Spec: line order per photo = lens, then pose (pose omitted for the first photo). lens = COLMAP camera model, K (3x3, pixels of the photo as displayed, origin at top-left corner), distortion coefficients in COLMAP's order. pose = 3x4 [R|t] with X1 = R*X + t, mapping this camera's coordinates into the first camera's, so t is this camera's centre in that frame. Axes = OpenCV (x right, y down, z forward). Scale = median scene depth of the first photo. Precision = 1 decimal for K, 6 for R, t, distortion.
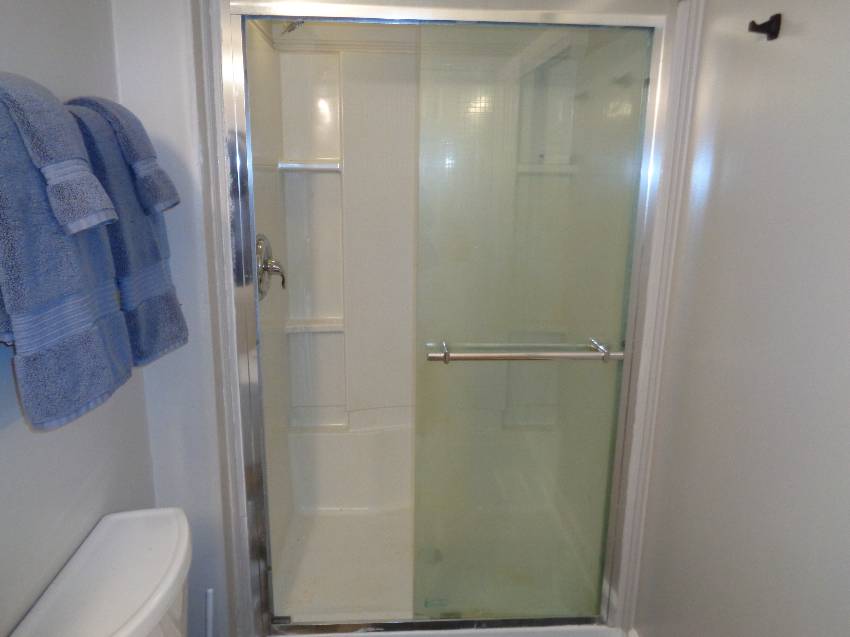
lens RADIAL K [[634.1, 0, 425.1], [0, 634.1, 318.1], [0, 0, 1]] dist [0.004188, -0.000944]
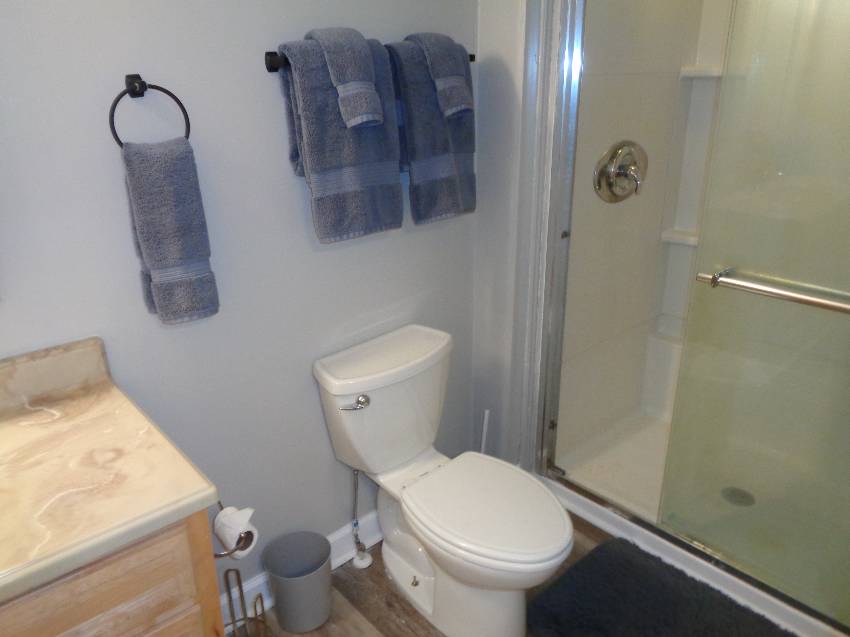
lens RADIAL K [[634.1, 0, 421.2], [0, 634.1, 317.2], [0, 0, 1]] dist [0.004188, -0.000944]
pose [[0.638610, 0.263565, -0.722988, 0.590212], [-0.157418, 0.964393, 0.212523, -0.026124], [0.753258, -0.021908, 0.657361, 0.034587]]
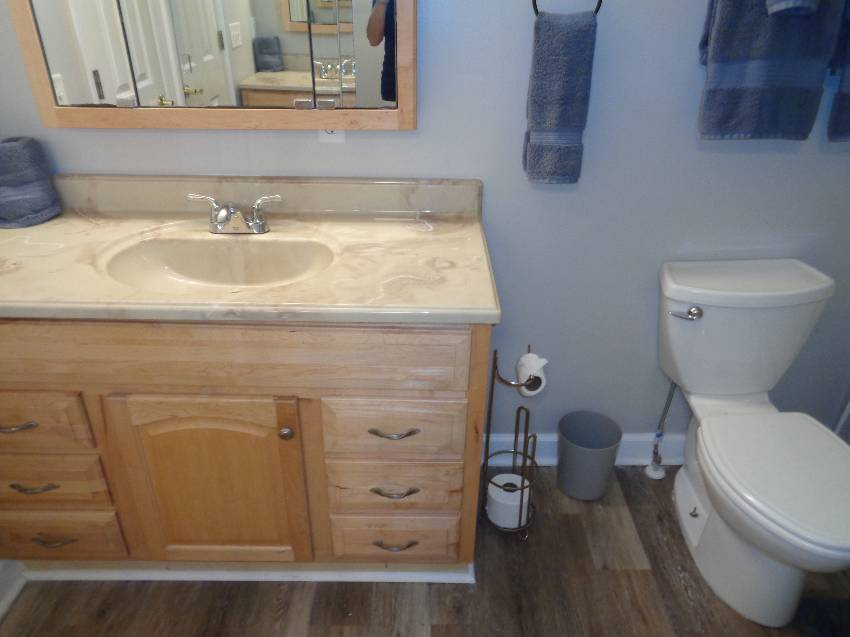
lens RADIAL K [[634.1, 0, 428.9], [0, 634.1, 316.4], [0, 0, 1]] dist [0.004188, -0.000944]
pose [[-0.029705, 0.470094, -0.882116, 0.748269], [-0.238637, 0.853651, 0.462960, -0.018335], [0.970654, 0.224258, 0.086824, 0.170568]]
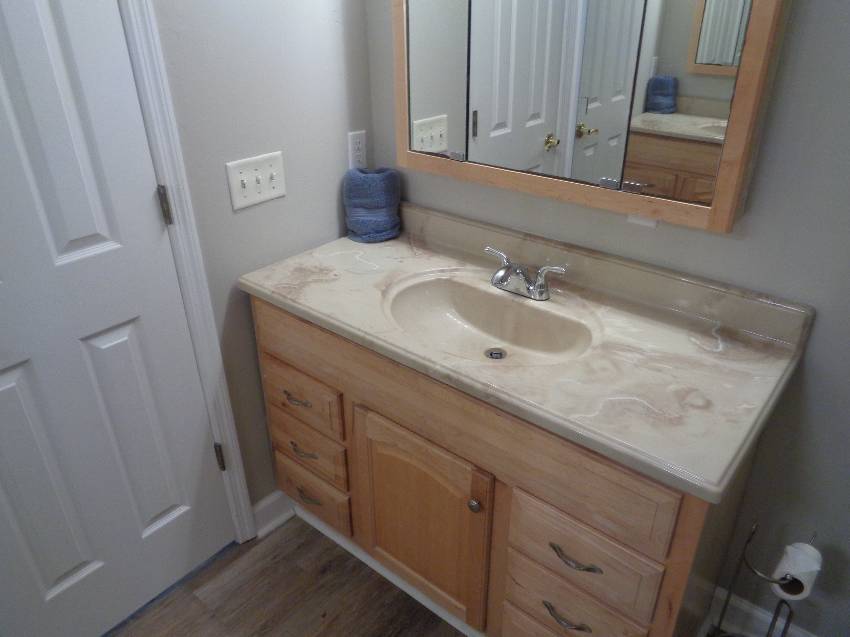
lens RADIAL K [[634.1, 0, 425.7], [0, 634.1, 319.8], [0, 0, 1]] dist [0.004188, -0.000944]
pose [[-0.662738, 0.345561, -0.664354, 0.565740], [-0.172319, 0.792983, 0.584367, -0.145309], [0.728756, 0.501762, -0.465993, 0.345856]]
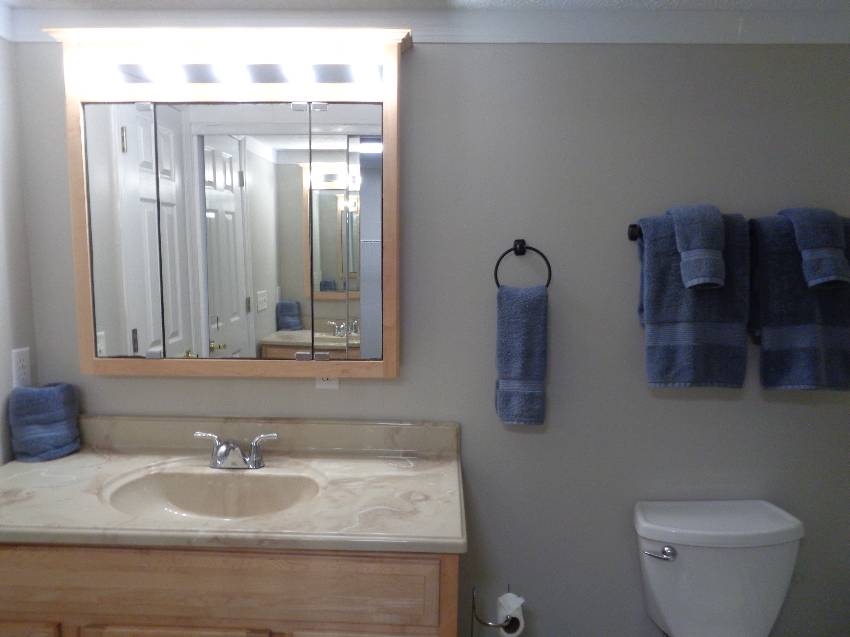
lens RADIAL K [[634.1, 0, 427.9], [0, 634.1, 321.1], [0, 0, 1]] dist [0.004188, -0.000944]
pose [[-0.056735, 0.106472, -0.992696, 0.872952], [-0.238137, 0.964156, 0.117021, -0.052700], [0.969573, 0.243037, -0.029347, 0.239700]]
